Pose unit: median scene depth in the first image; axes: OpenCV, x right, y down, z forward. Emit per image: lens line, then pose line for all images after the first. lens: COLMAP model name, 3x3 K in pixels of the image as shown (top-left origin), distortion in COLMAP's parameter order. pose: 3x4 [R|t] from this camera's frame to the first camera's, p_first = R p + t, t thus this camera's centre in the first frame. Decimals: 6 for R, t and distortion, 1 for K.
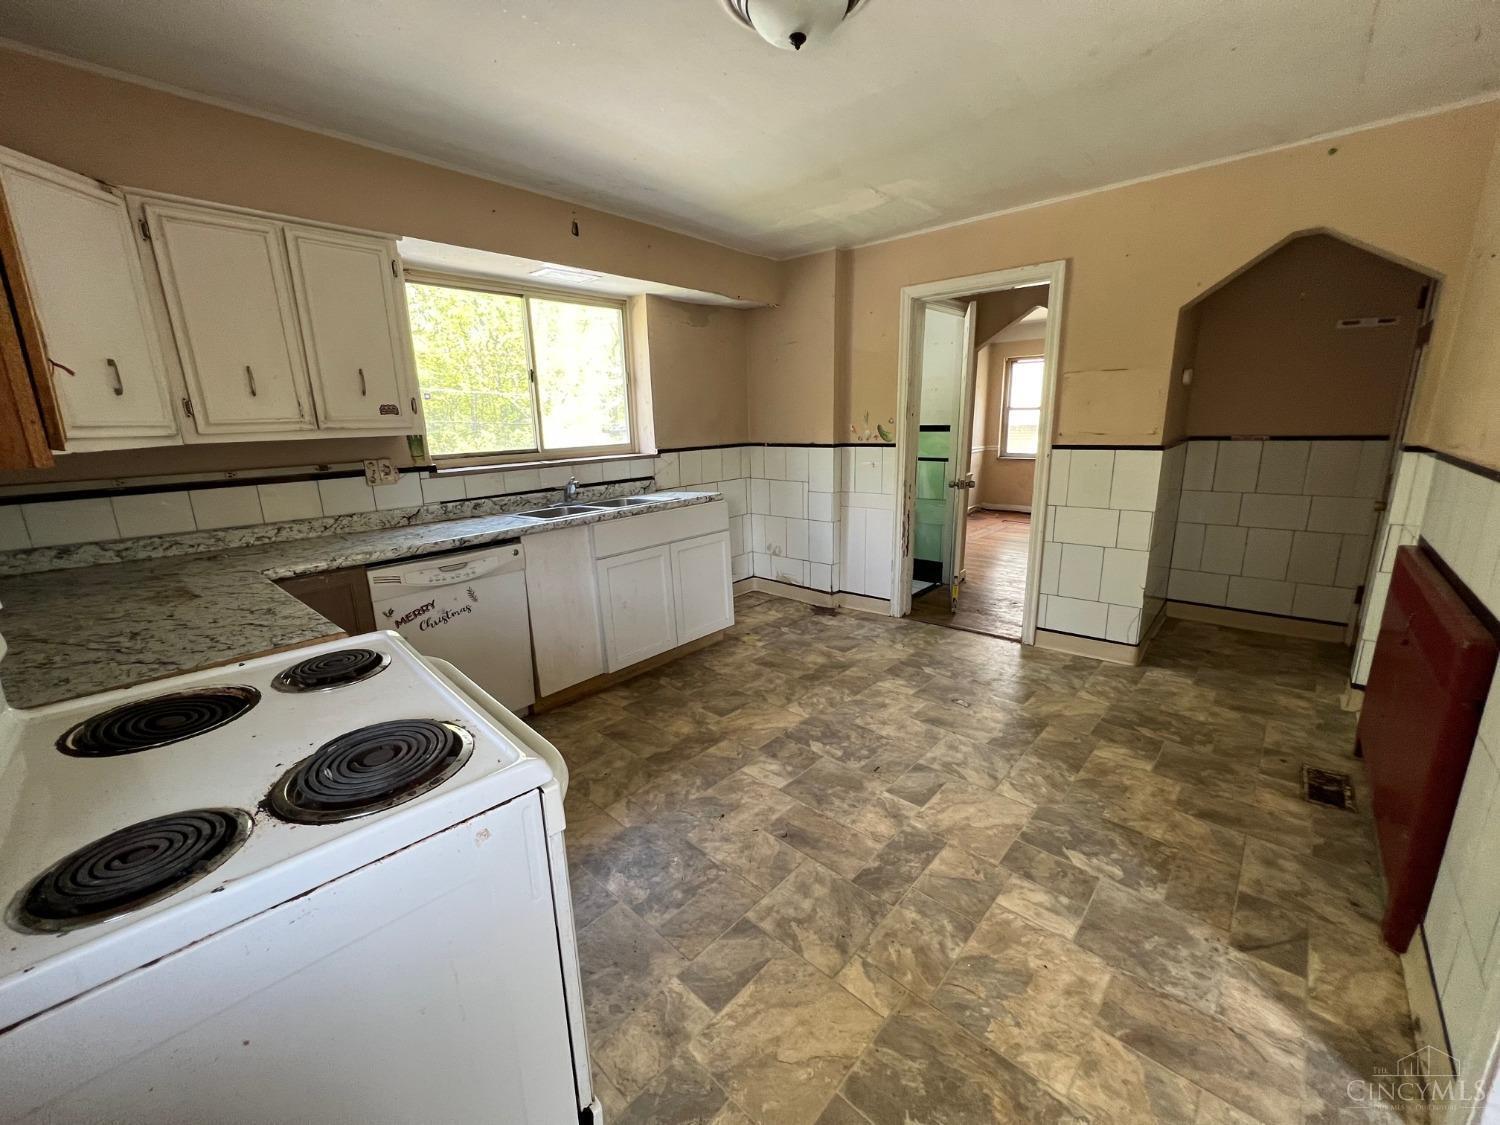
lens RADIAL K [[599.1, 0, 732.2], [0, 599.1, 587.5], [0, 0, 1]] dist [-0.010962, 0.000594]
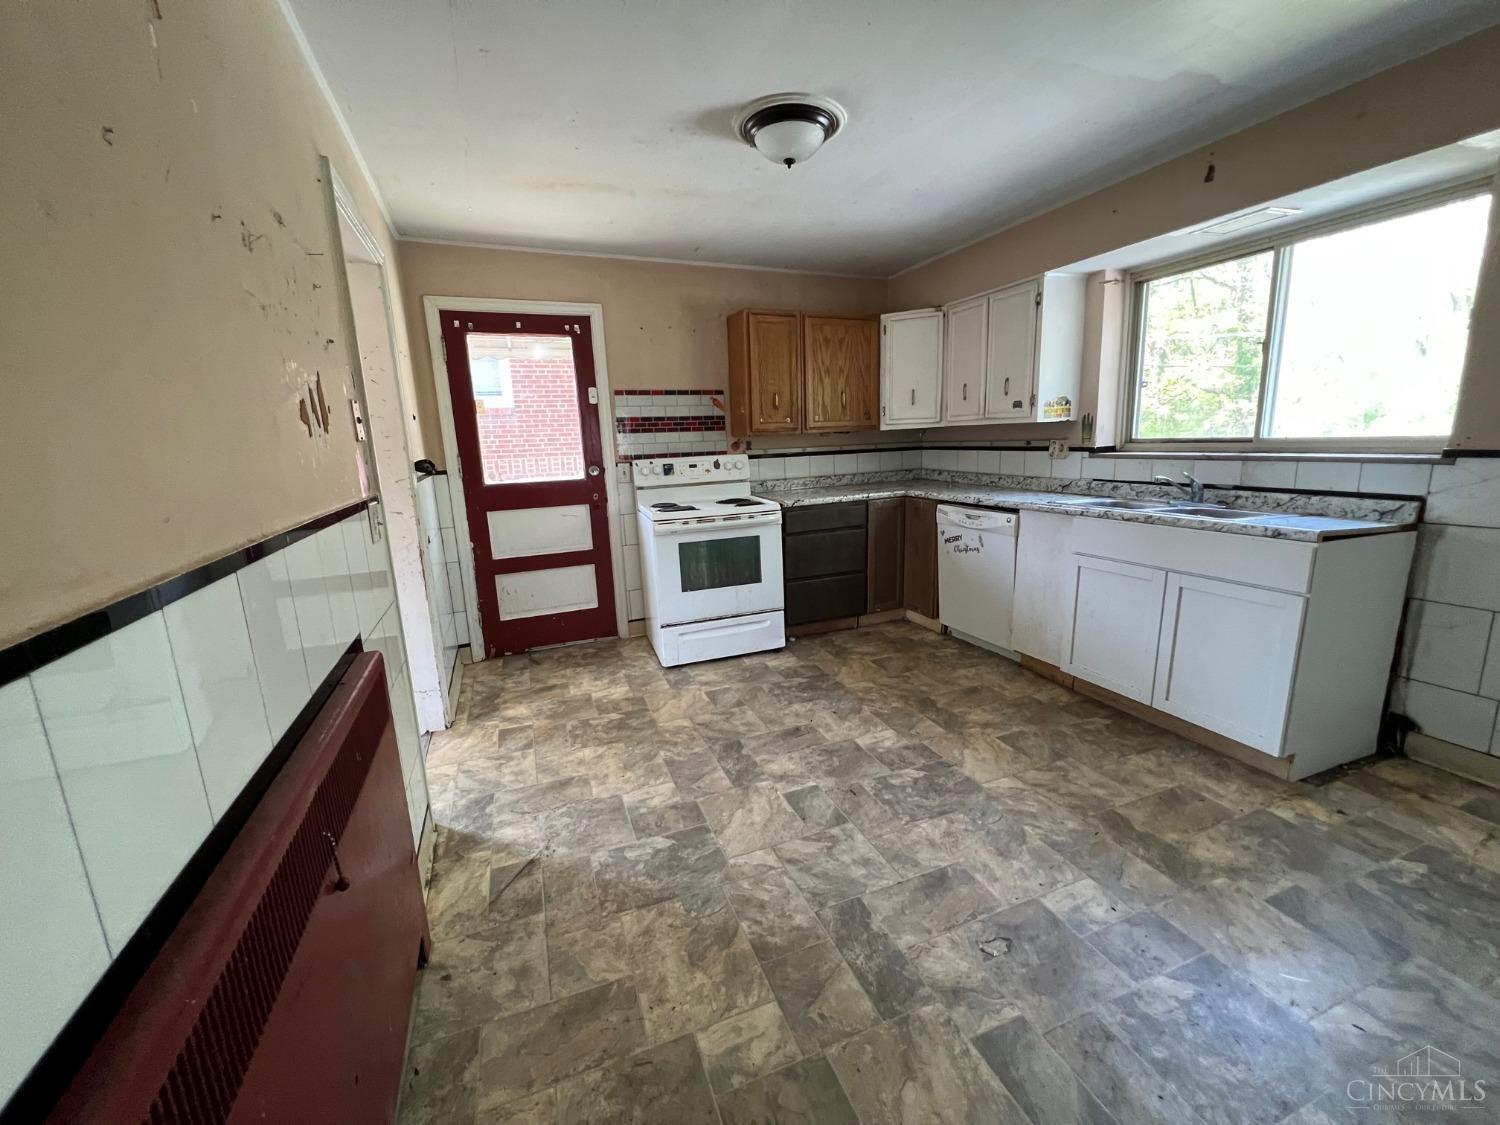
lens RADIAL K [[597.6, 0, 747.5], [0, 597.6, 557.8], [0, 0, 1]] dist [-0.000018, -0.000244]
pose [[-0.431091, 0.227032, -0.873279, 1.149959], [-0.193859, 0.921923, 0.335376, -0.352239], [0.881237, 0.313870, -0.353421, 1.167801]]
